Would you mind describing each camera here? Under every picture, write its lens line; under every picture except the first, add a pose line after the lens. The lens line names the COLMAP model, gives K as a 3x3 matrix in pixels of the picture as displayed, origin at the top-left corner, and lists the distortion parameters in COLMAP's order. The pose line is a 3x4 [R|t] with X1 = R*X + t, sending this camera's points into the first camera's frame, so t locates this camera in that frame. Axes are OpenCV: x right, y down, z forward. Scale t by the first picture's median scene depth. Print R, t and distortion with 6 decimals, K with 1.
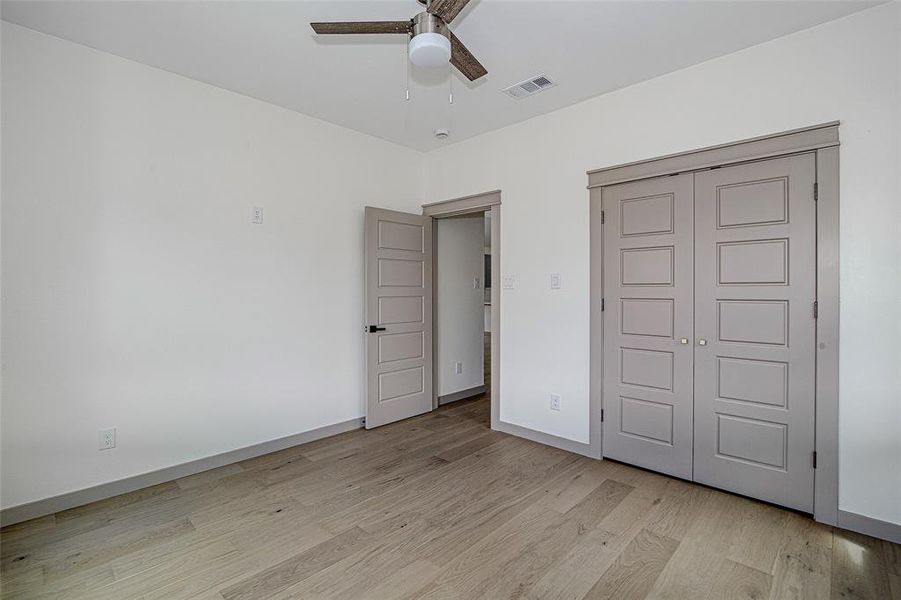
lens RADIAL K [[417.3, 0, 464.6], [0, 417.3, 290.4], [0, 0, 1]] dist [-0.004640, -0.000073]
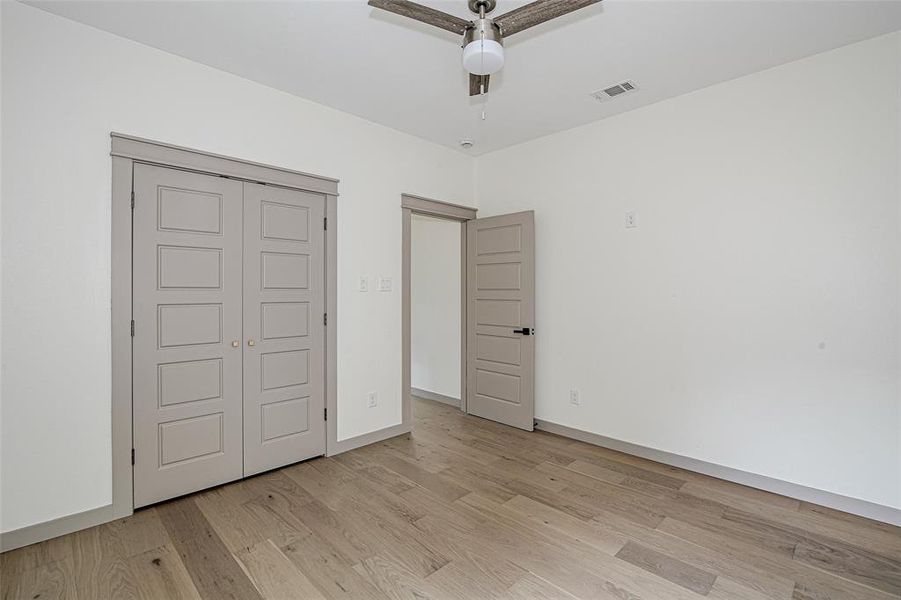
lens RADIAL K [[417.3, 0, 451.2], [0, 417.3, 294.8], [0, 0, 1]] dist [-0.004640, -0.000073]
pose [[0.062134, -0.004480, 0.998058, -0.439919], [0.006294, 0.999972, 0.004097, 0.000953], [-0.998048, 0.006027, 0.062160, 0.397734]]
